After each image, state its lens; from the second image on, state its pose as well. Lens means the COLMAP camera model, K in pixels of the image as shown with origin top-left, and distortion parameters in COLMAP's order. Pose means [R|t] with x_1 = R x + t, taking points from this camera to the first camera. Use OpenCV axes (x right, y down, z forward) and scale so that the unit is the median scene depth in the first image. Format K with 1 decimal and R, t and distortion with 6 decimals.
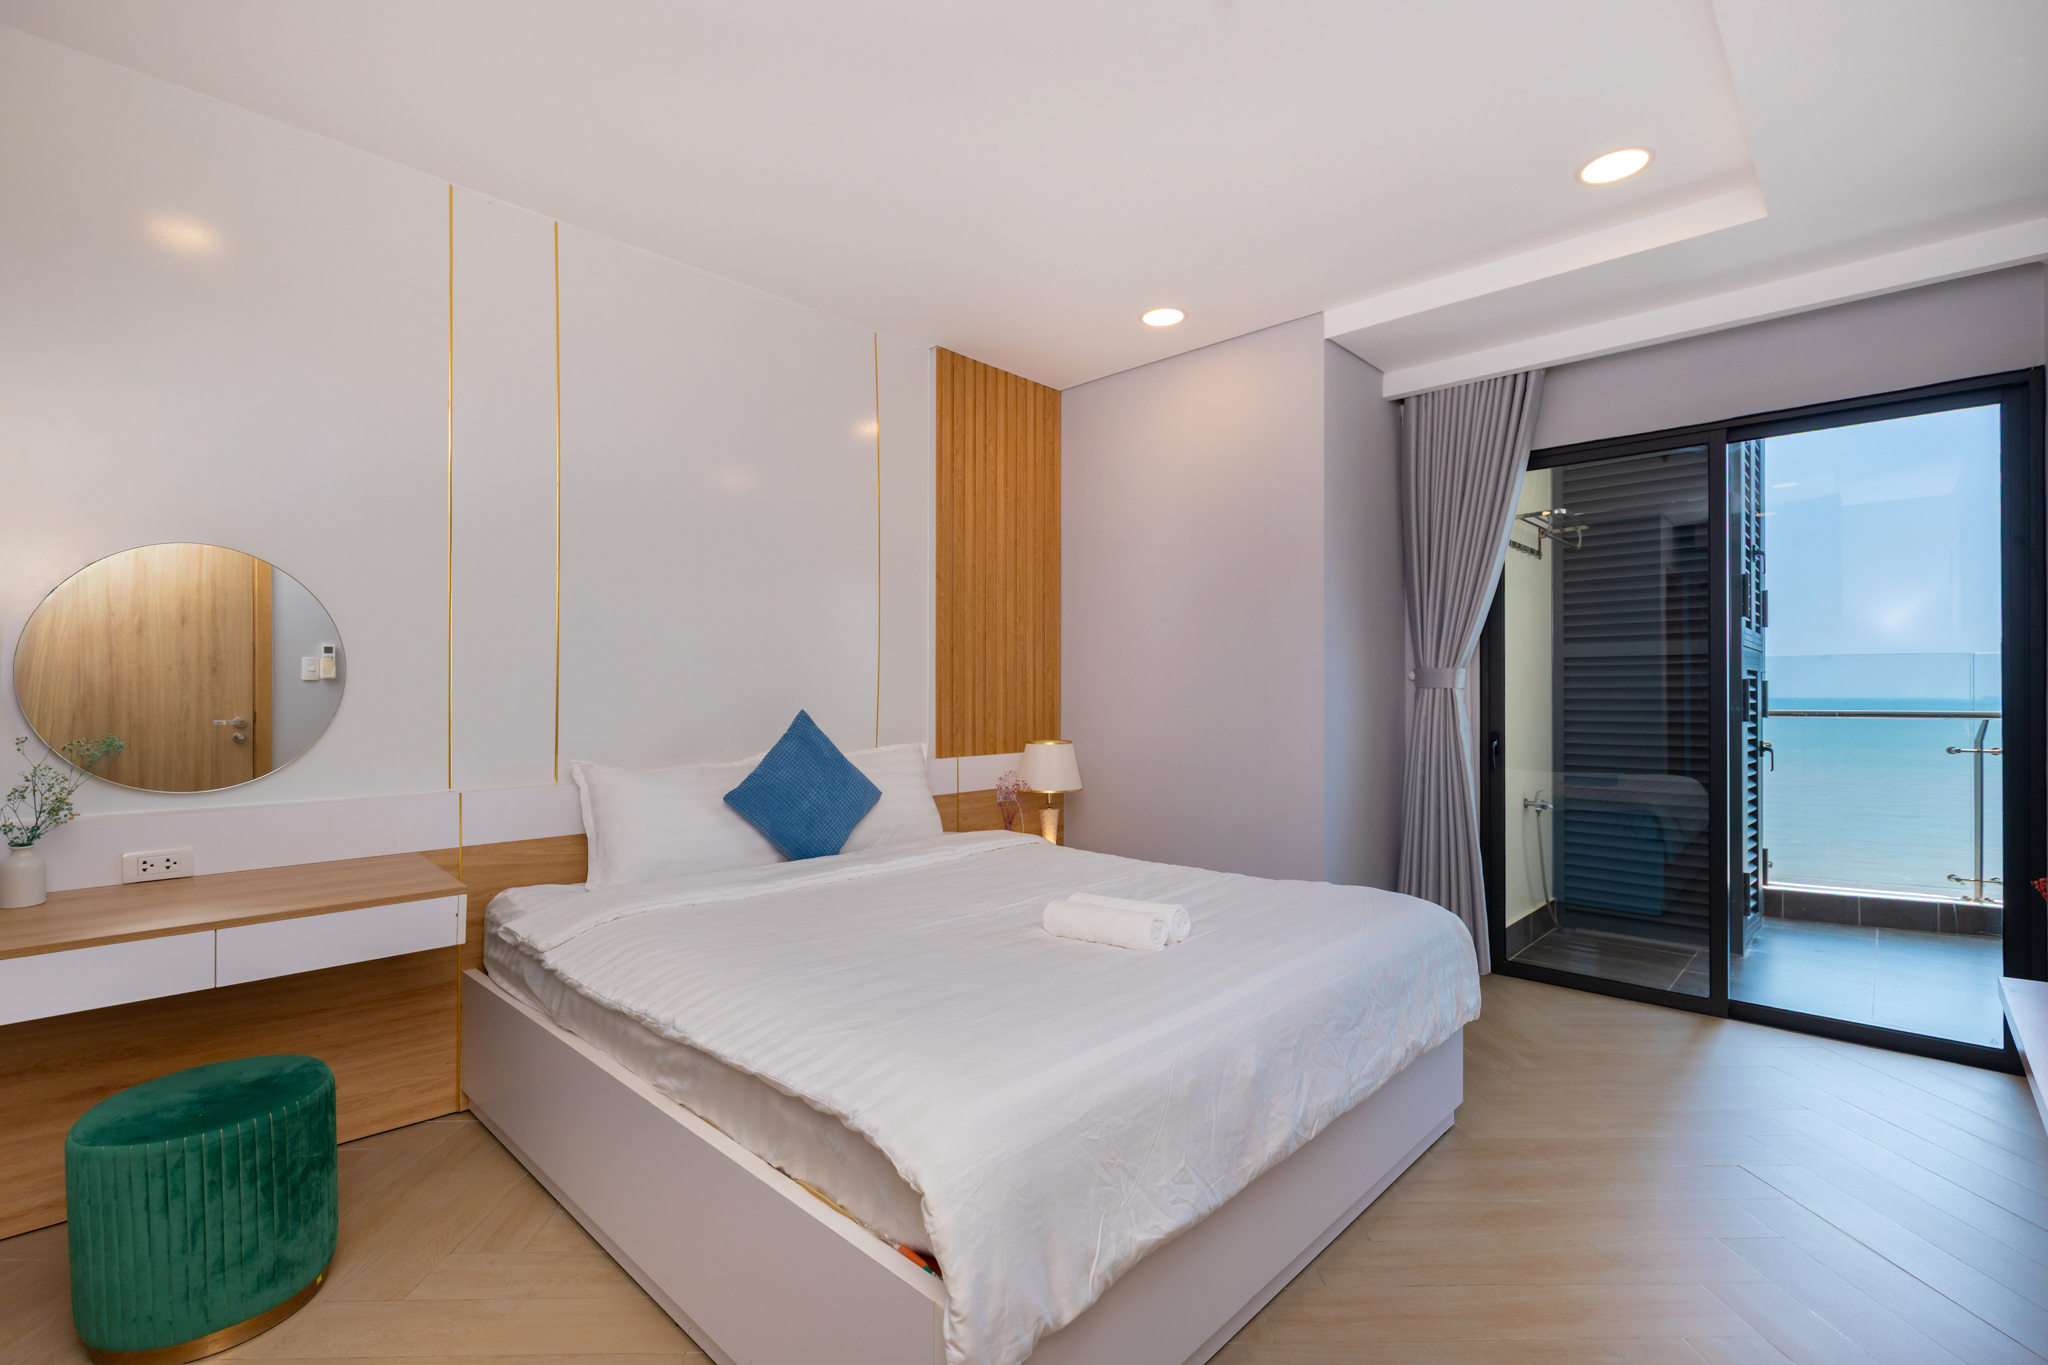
lens RADIAL K [[911.6, 0, 1011.7], [0, 911.6, 685.9], [0, 0, 1]] dist [-0.000261, -0.000050]
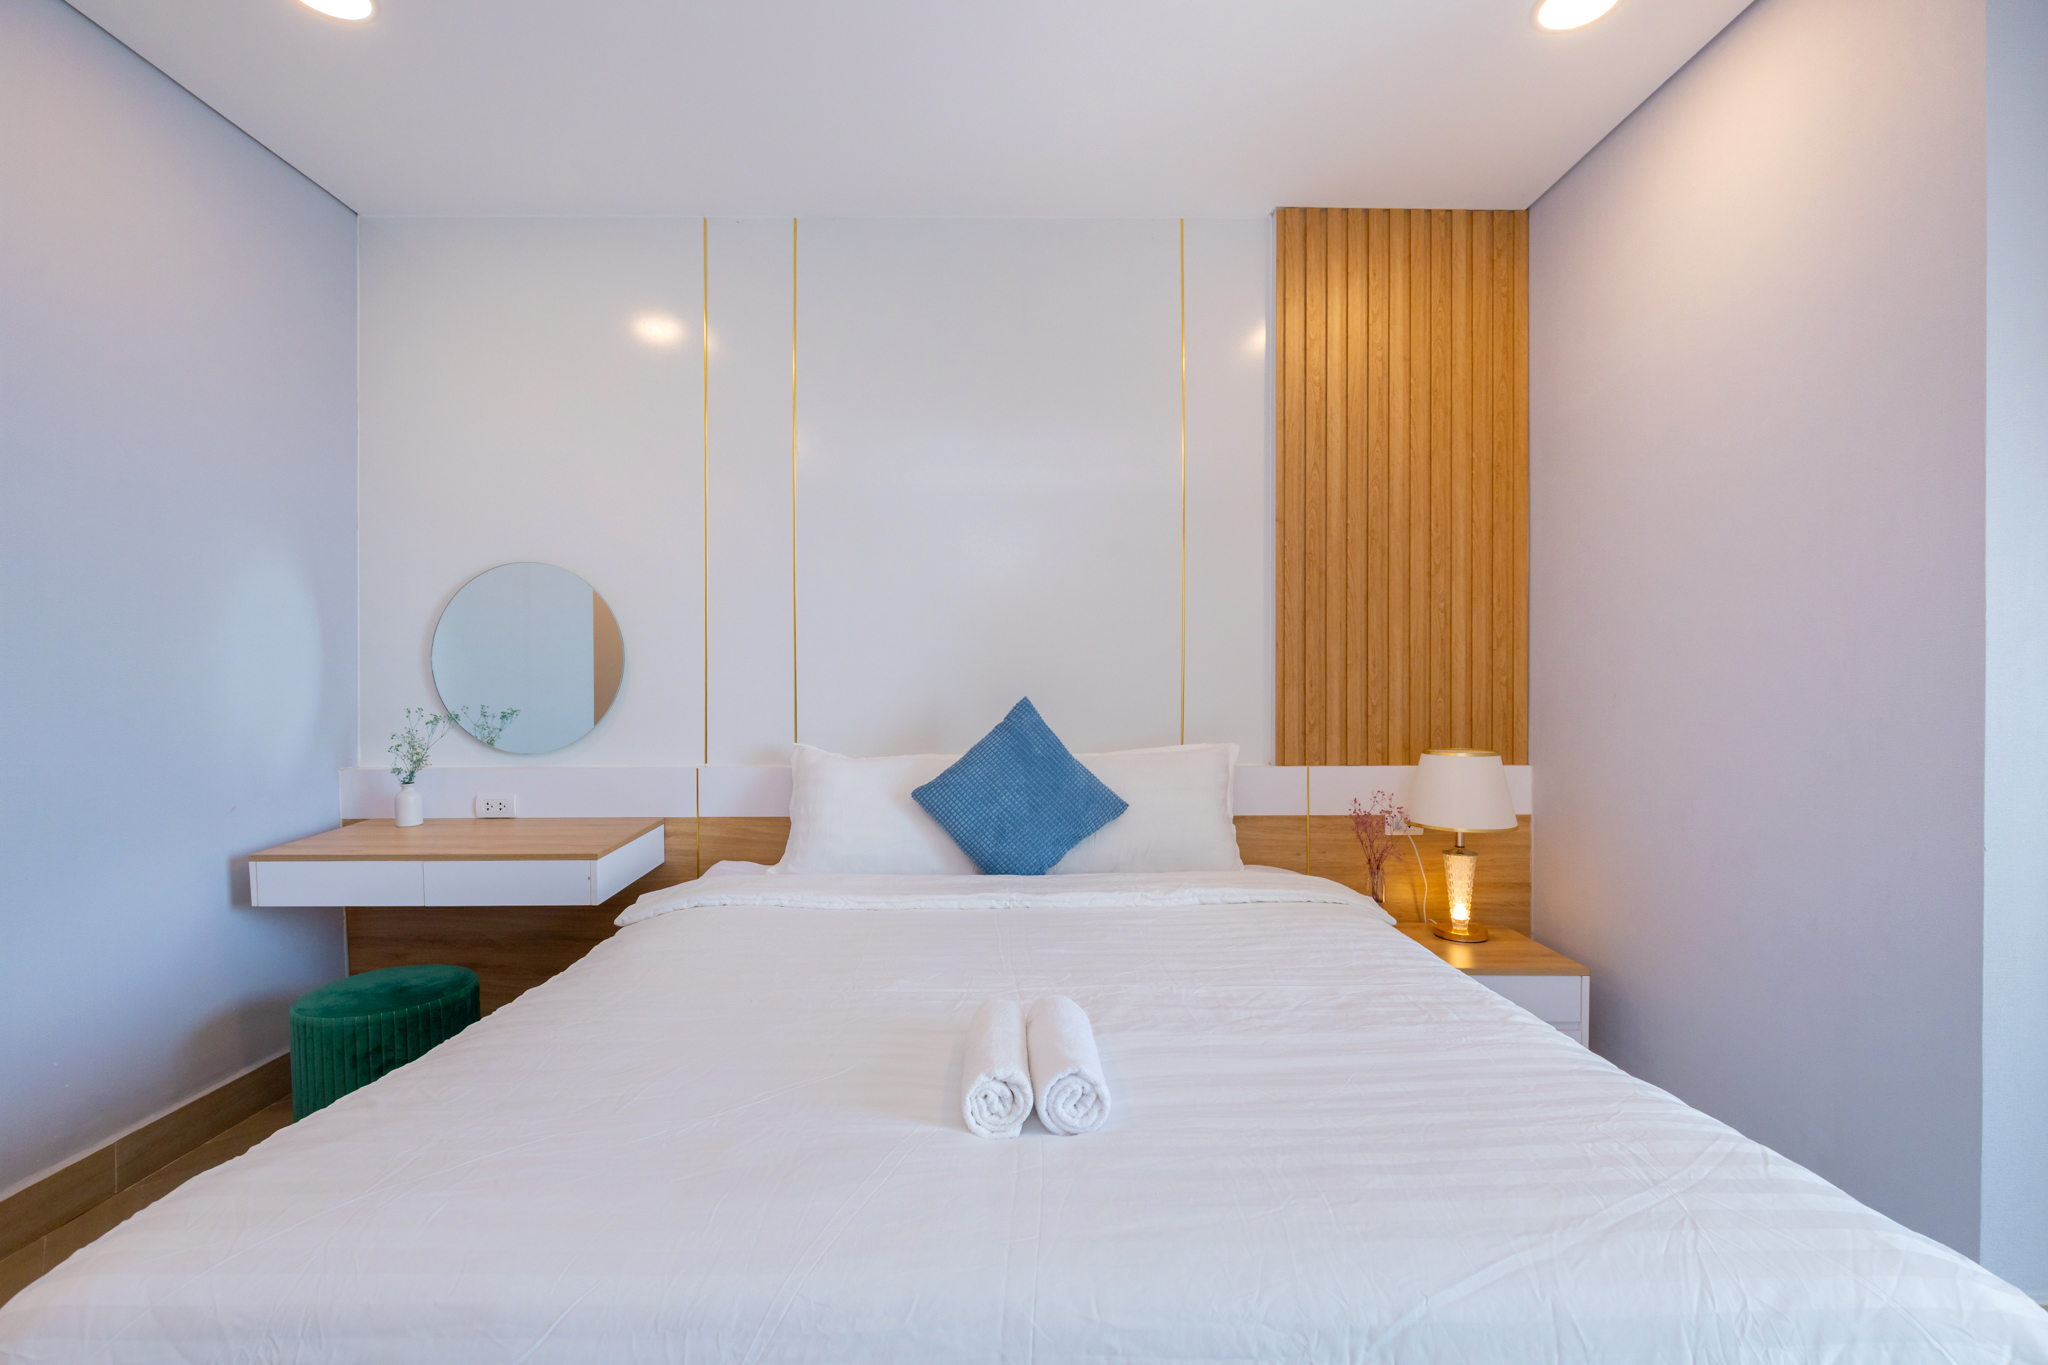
lens RADIAL K [[911.6, 0, 1011.7], [0, 911.6, 685.9], [0, 0, 1]] dist [-0.000261, -0.000050]
pose [[0.703365, 0.005079, -0.710810, 0.285684], [0.005583, 0.999904, 0.012670, 0.003826], [0.710807, -0.012881, 0.703270, 0.315882]]
